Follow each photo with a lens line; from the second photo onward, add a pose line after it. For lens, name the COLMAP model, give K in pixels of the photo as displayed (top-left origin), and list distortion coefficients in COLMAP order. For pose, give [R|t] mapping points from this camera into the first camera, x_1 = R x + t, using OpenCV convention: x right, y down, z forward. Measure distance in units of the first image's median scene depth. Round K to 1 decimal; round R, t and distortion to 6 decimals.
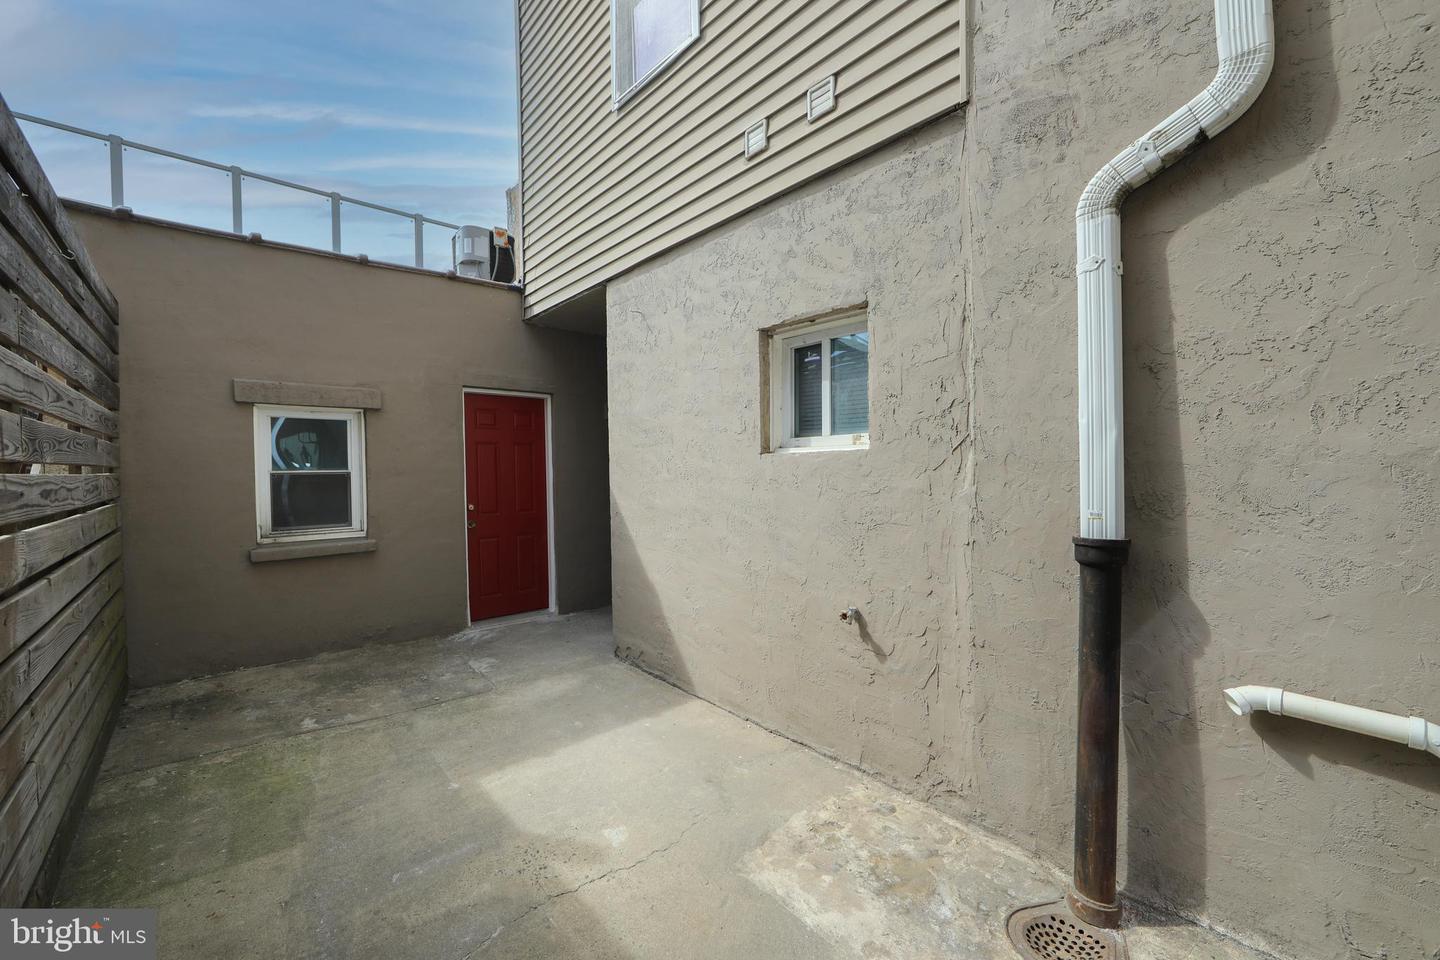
lens RADIAL K [[580.7, 0, 720.0], [0, 580.7, 480.0], [0, 0, 1]] dist [-0.014010, 0.000119]
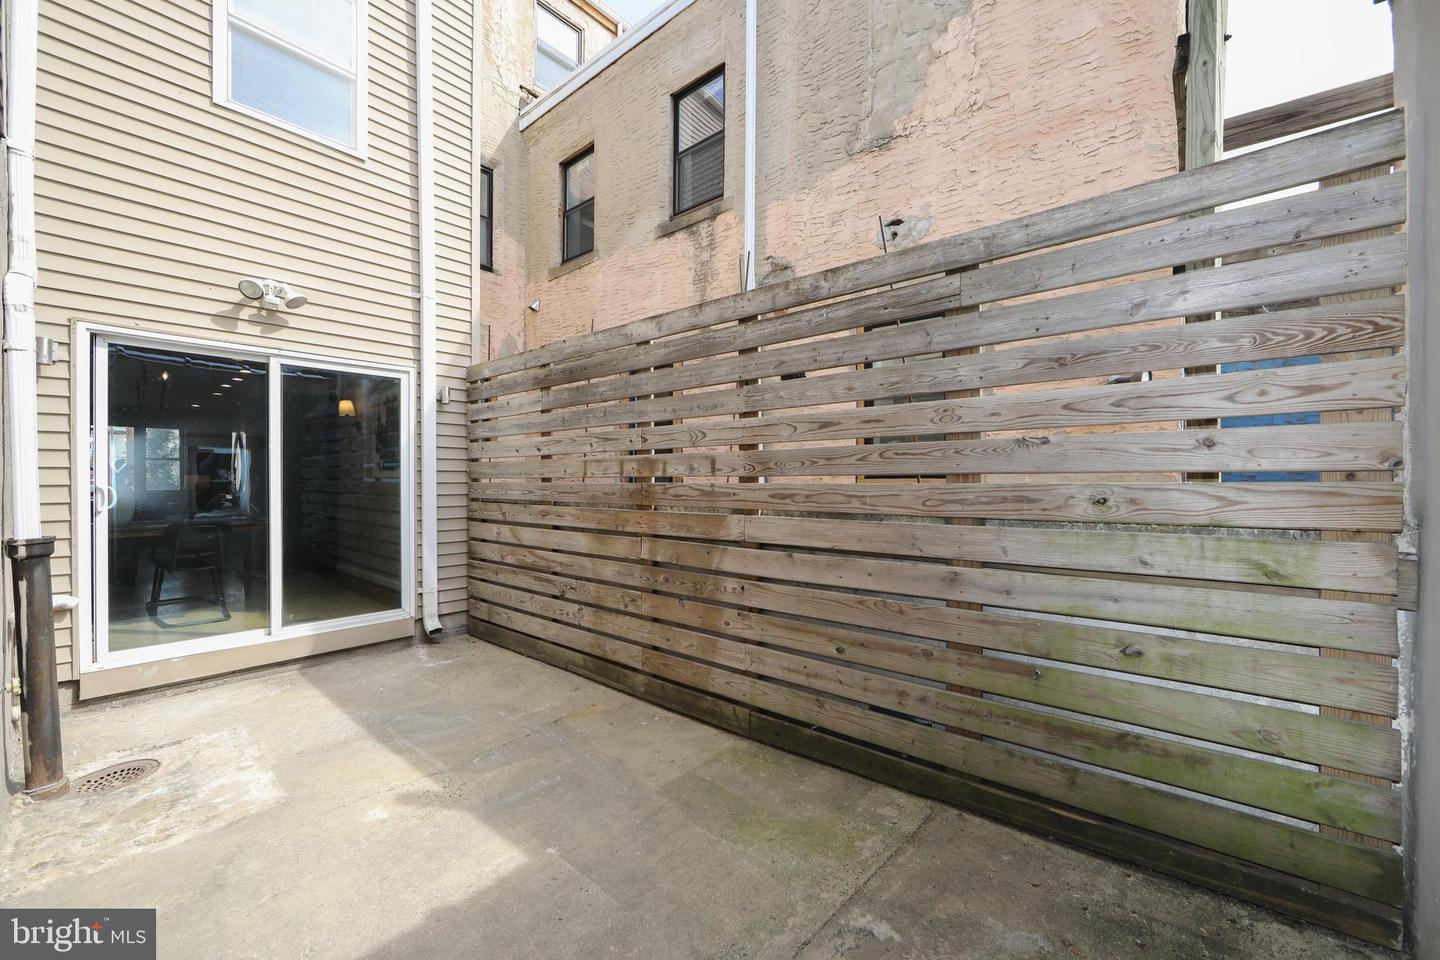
lens RADIAL K [[572.3, 0, 719.2], [0, 572.3, 477.6], [0, 0, 1]] dist [-0.002055, -0.000420]
pose [[-0.990808, 0.012167, -0.134730, -0.584086], [0.010492, 0.999859, 0.013141, -0.036476], [0.134871, 0.011607, -0.990795, 1.828081]]
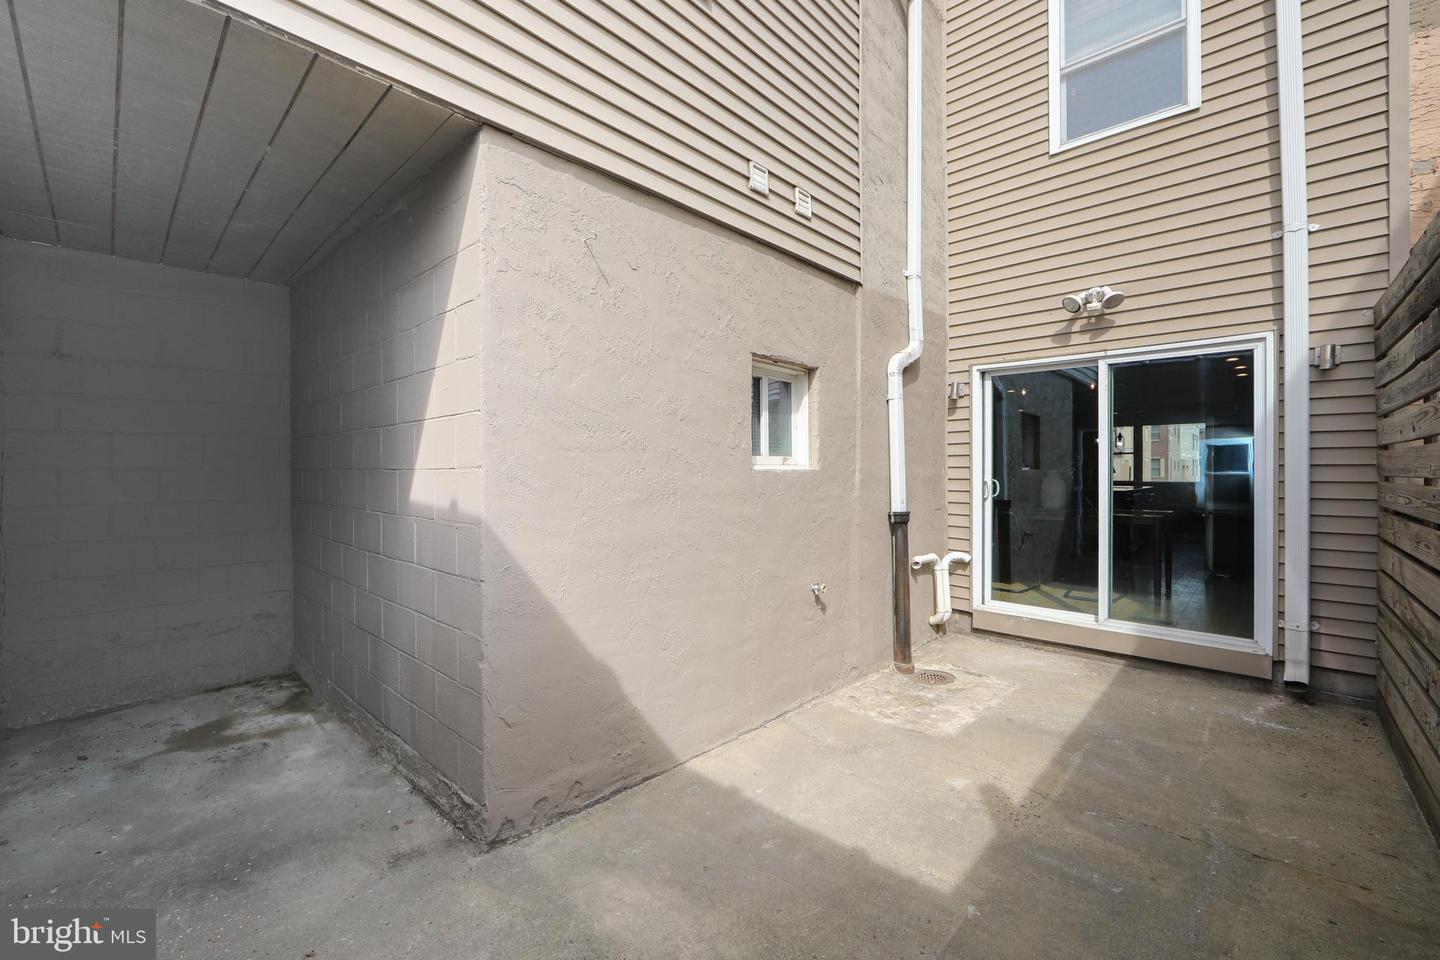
lens RADIAL K [[587.2, 0, 723.1], [0, 587.2, 470.5], [0, 0, 1]] dist [-0.013011, 0.000454]
pose [[-0.092114, 0.011408, 0.995683, -1.161509], [0.016566, 0.999814, -0.009922, -0.040364], [-0.995611, 0.015580, -0.092286, 1.348301]]
